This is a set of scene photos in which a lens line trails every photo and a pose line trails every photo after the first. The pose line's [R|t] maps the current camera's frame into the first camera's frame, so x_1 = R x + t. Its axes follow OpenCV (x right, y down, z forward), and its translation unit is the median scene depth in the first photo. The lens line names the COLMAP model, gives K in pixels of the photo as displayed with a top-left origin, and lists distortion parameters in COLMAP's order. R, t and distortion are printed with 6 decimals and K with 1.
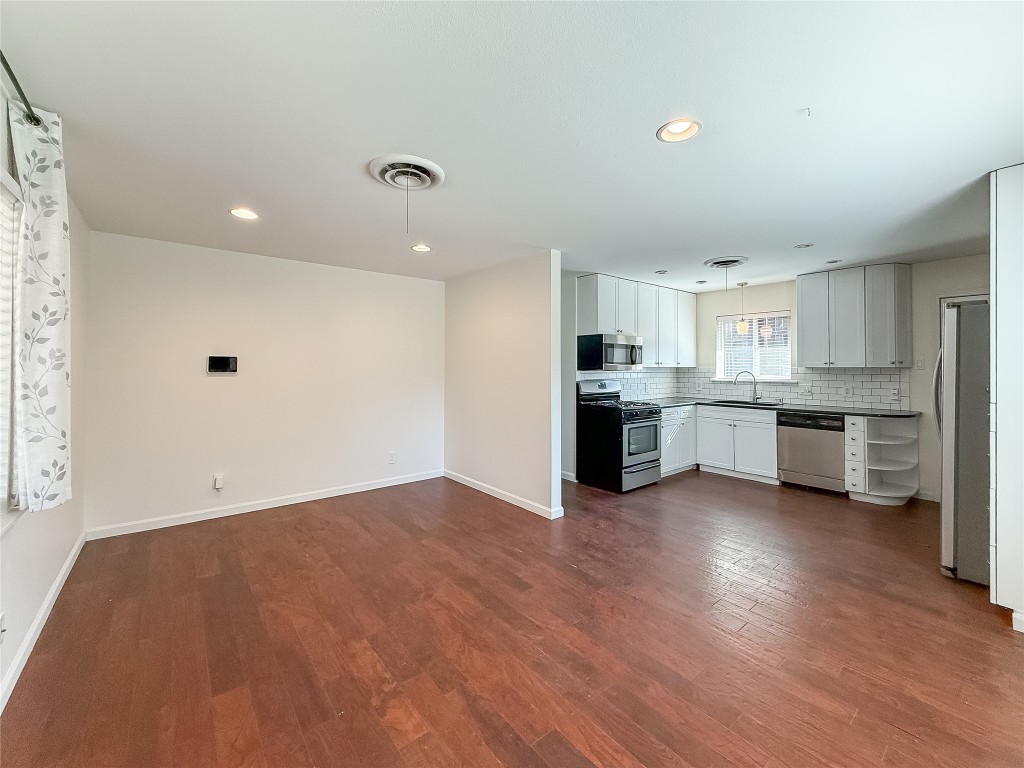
lens RADIAL K [[417.5, 0, 511.1], [0, 417.5, 362.8], [0, 0, 1]] dist [0.000292, 0.000002]
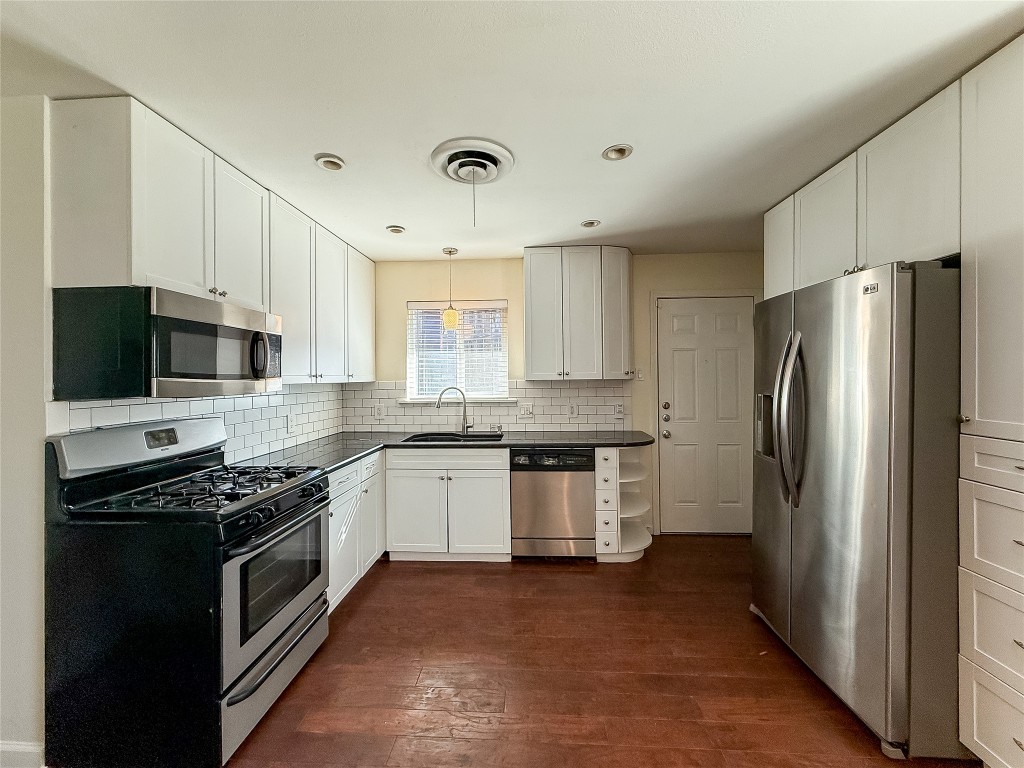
lens RADIAL K [[411.5, 0, 509.0], [0, 411.5, 374.3], [0, 0, 1]] dist [0.000597, -0.000147]
pose [[0.680165, -0.003268, 0.733052, 0.163368], [0.005346, 0.999986, -0.000502, 0.001038], [-0.733040, 0.004260, 0.680172, 0.542944]]
